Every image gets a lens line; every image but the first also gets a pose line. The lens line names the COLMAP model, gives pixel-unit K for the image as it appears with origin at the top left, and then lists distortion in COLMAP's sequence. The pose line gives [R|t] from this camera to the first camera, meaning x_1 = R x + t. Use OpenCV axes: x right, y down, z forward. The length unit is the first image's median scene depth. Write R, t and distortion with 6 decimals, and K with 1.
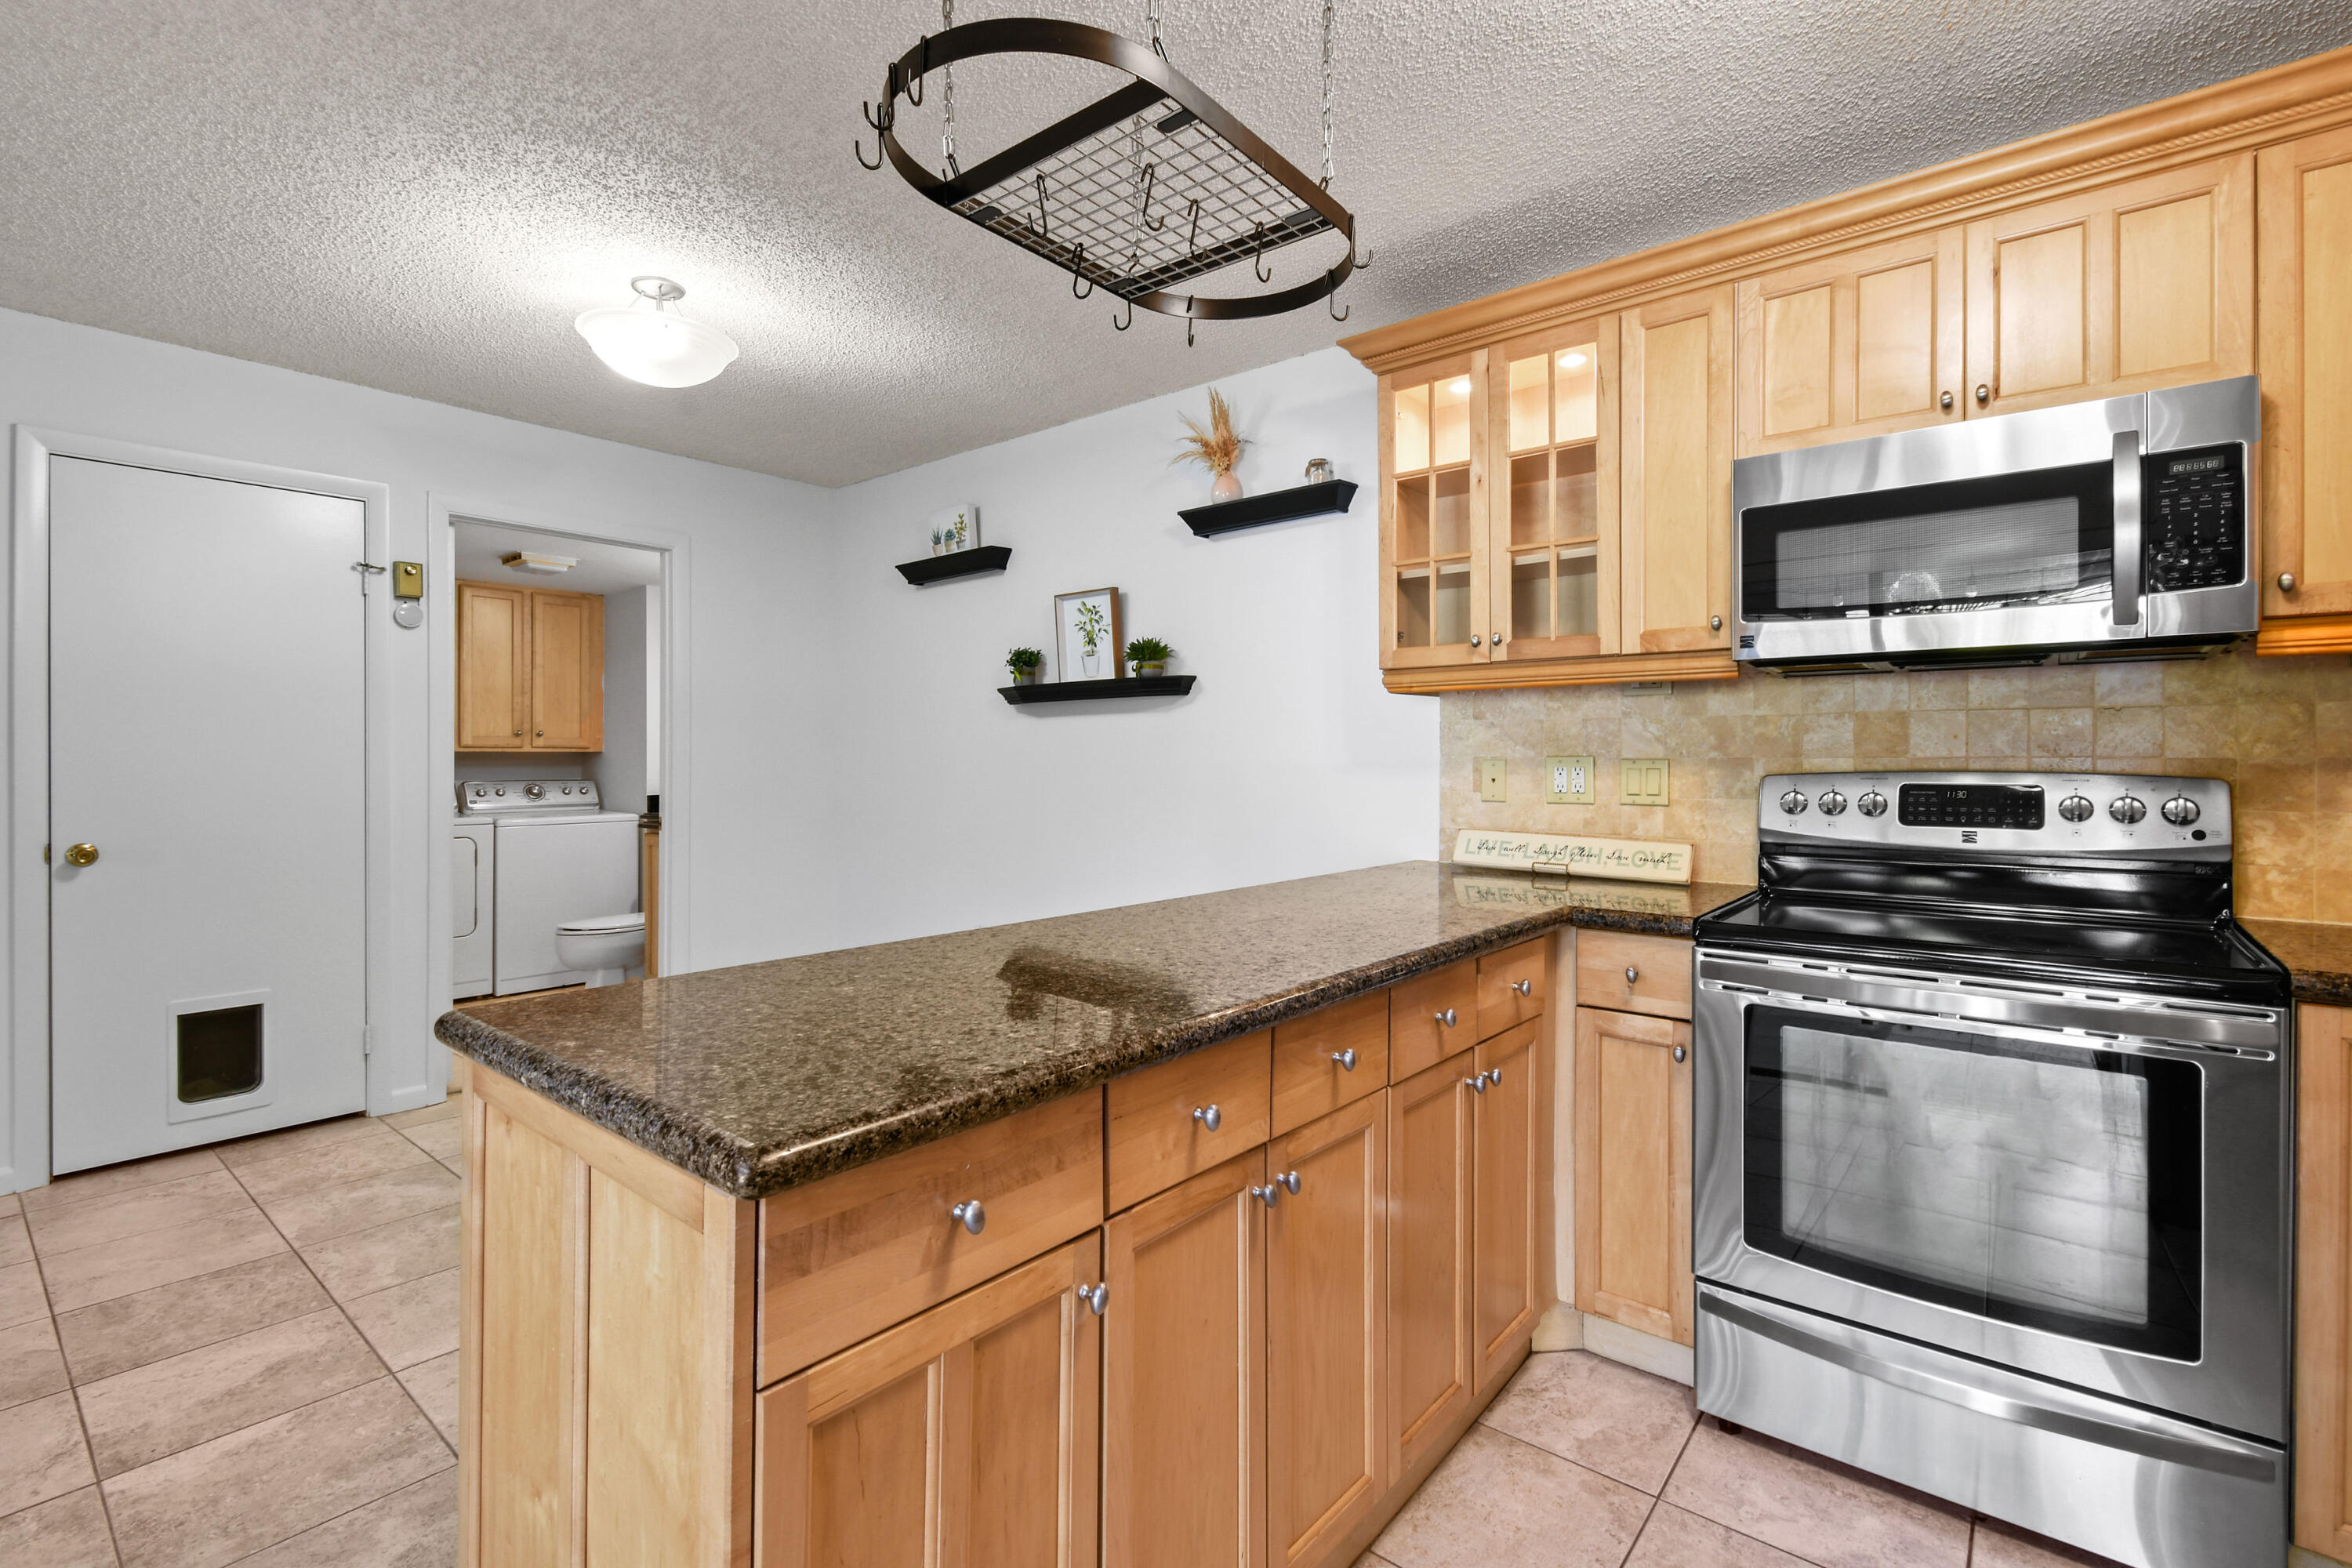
lens RADIAL K [[1051.2, 0, 1147.0], [0, 1051.2, 764.8], [0, 0, 1]] dist [0.002897, -0.000294]
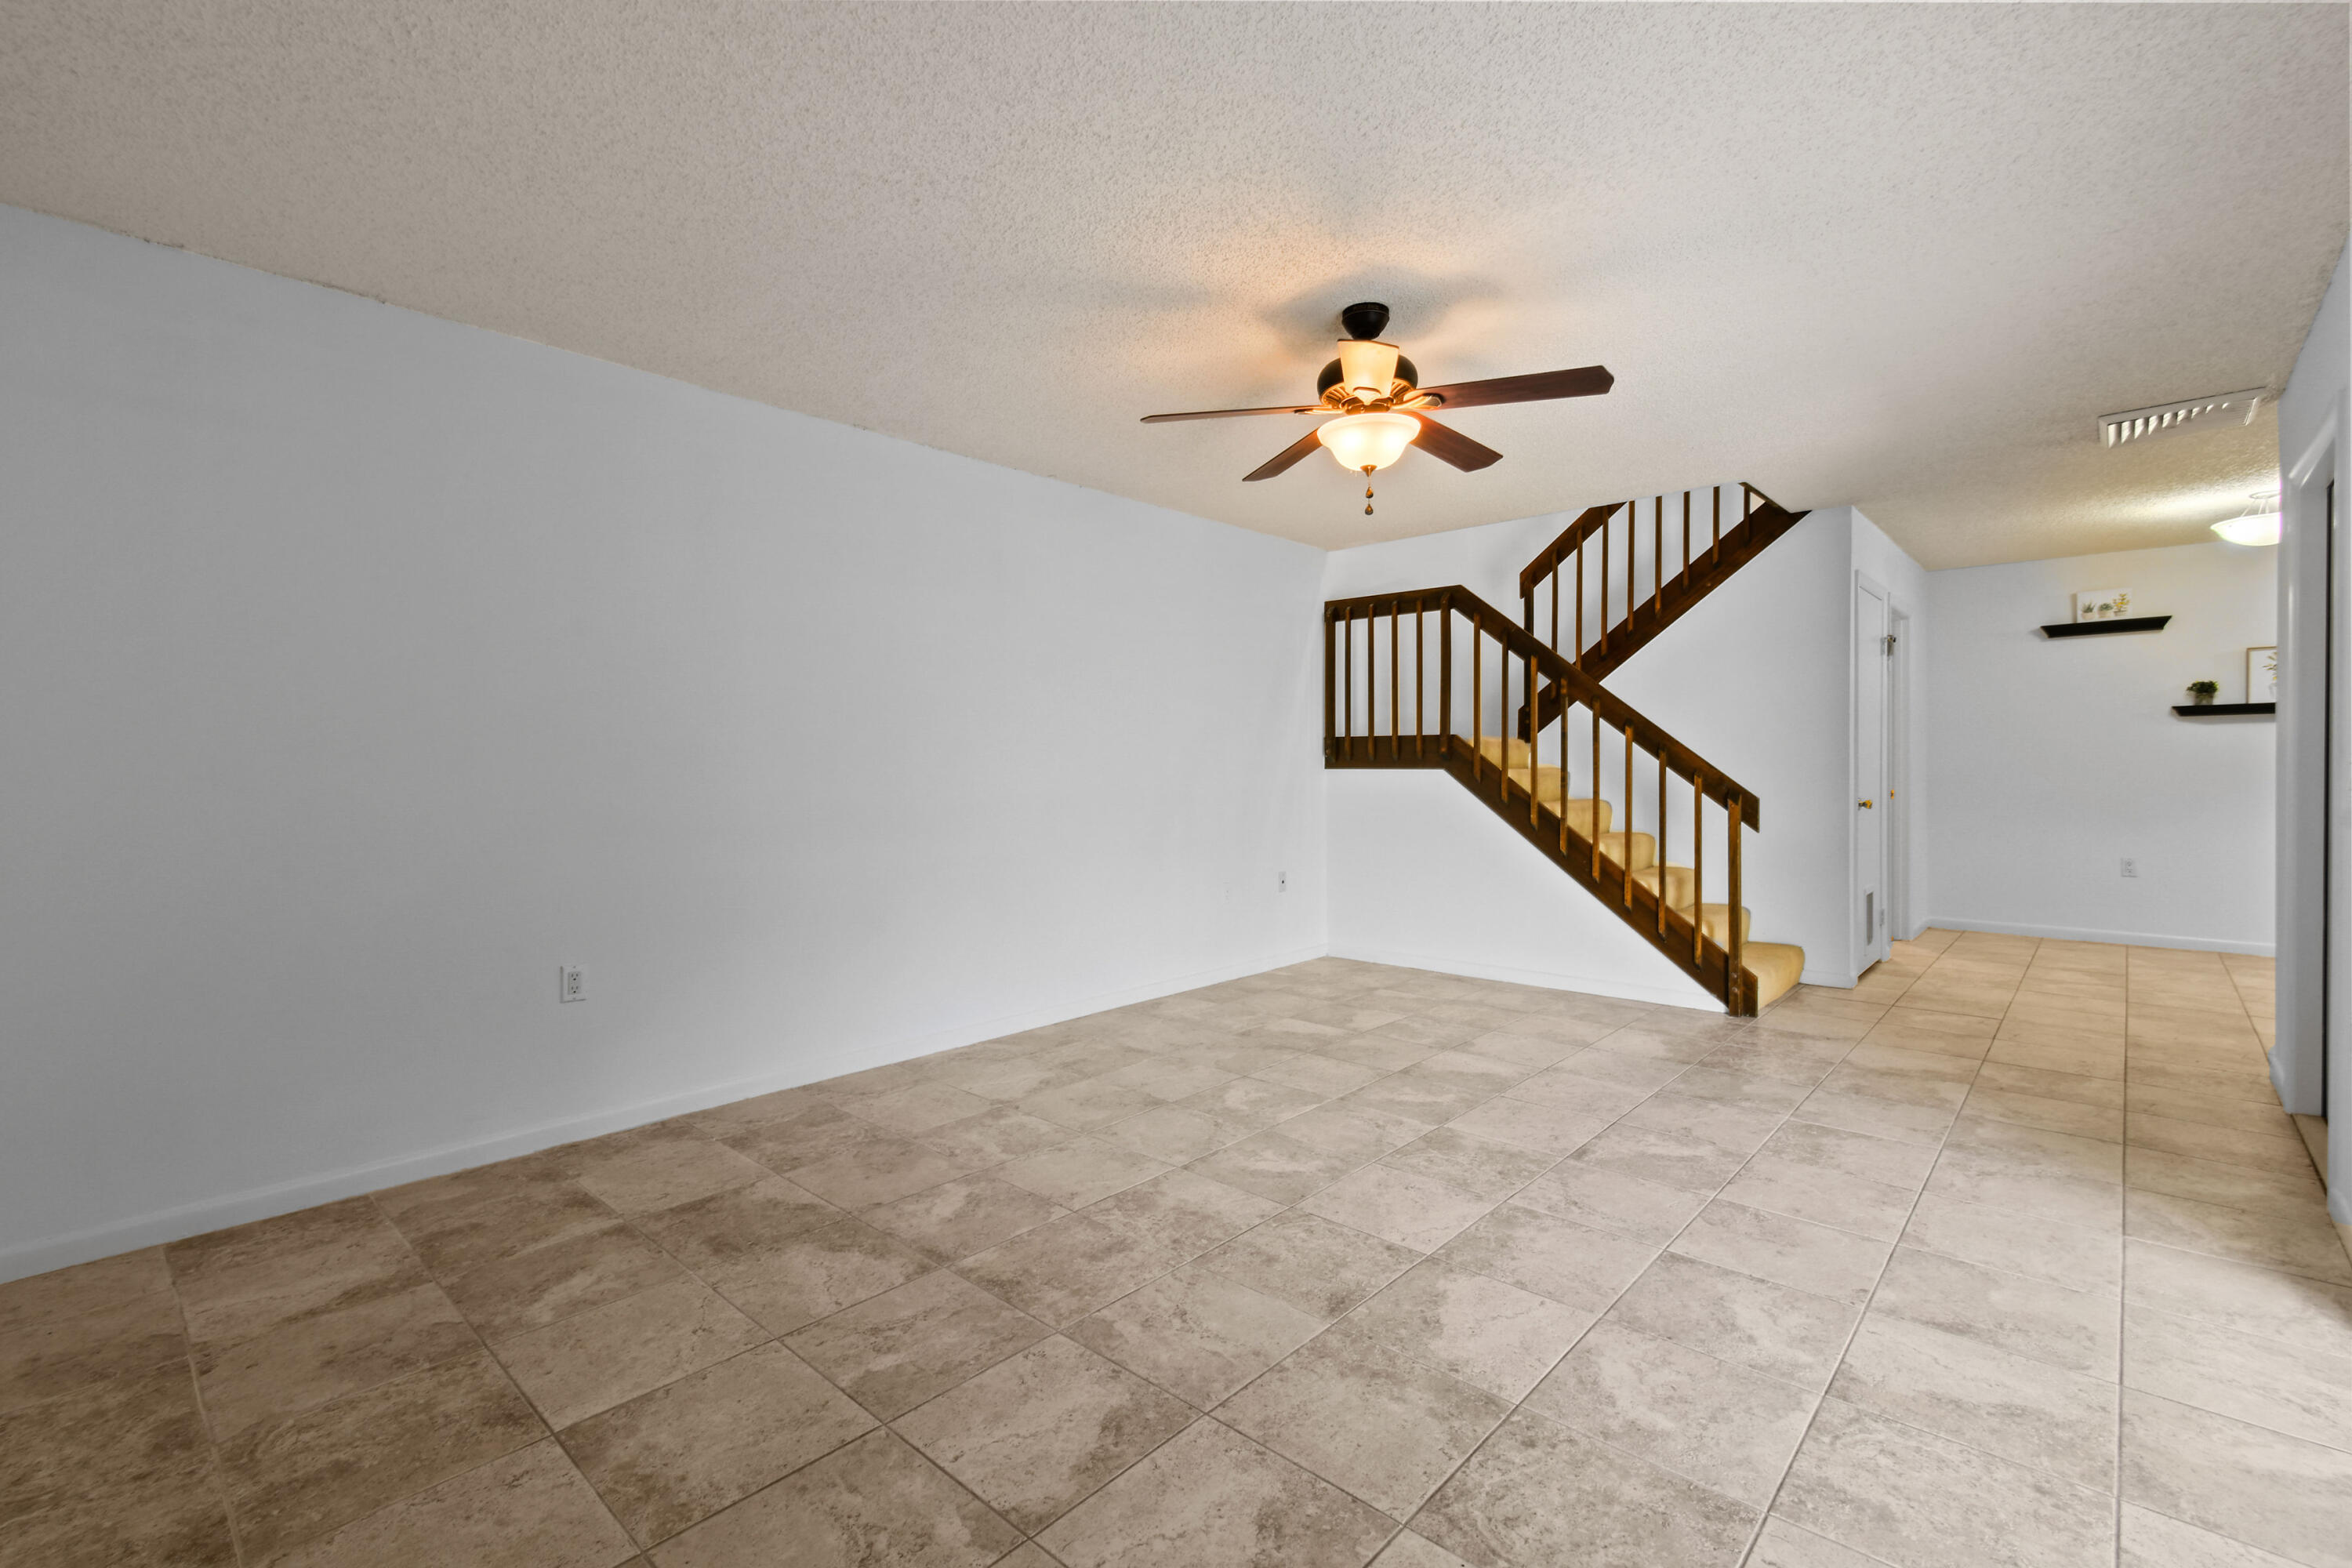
lens RADIAL K [[1035.1, 0, 1131.0], [0, 1035.1, 773.3], [0, 0, 1]] dist [0.002830, -0.005231]
pose [[0.997619, -0.003178, -0.068889, -2.508909], [0.003100, 0.999994, -0.001248, 0.039237], [0.068893, 0.001032, 0.997624, -1.024078]]
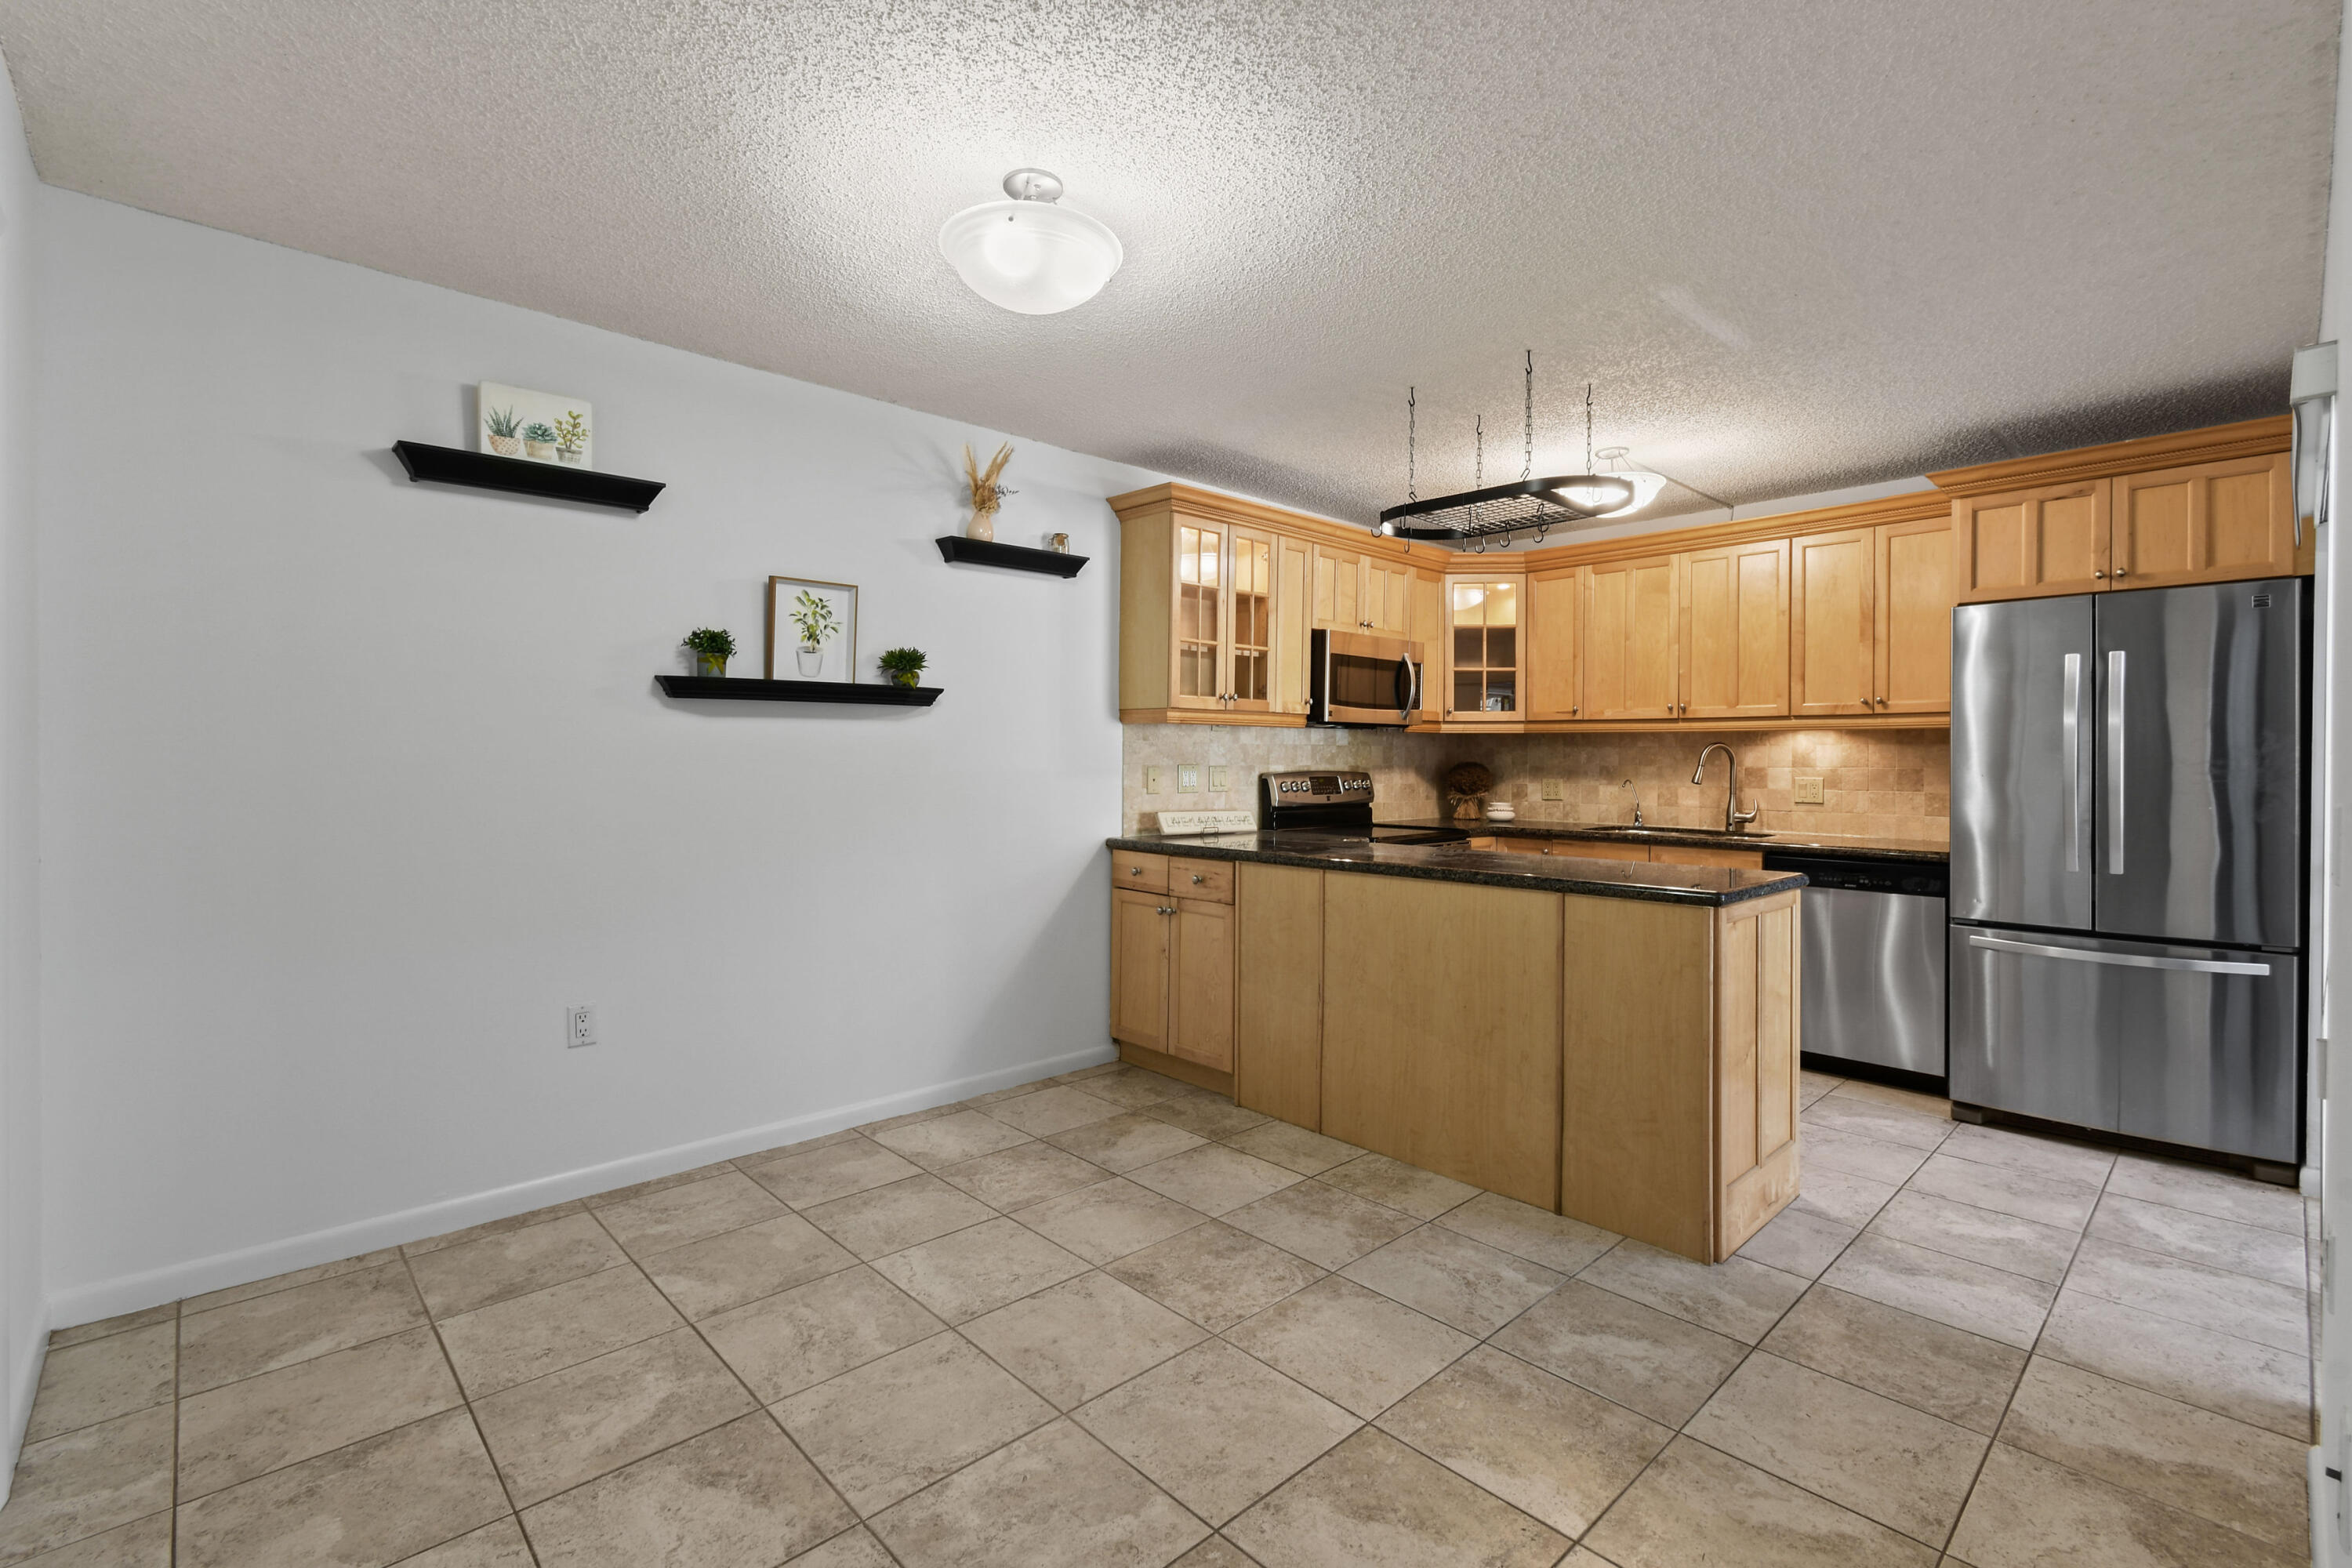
lens RADIAL K [[1047.2, 0, 1217.6], [0, 1047.2, 764.3], [0, 0, 1]] dist [0.012613, -0.005998]
pose [[0.093920, -0.006302, 0.995560, -1.345389], [0.001197, 0.999980, 0.006217, -0.020166], [-0.995579, 0.000608, 0.093926, 0.841374]]
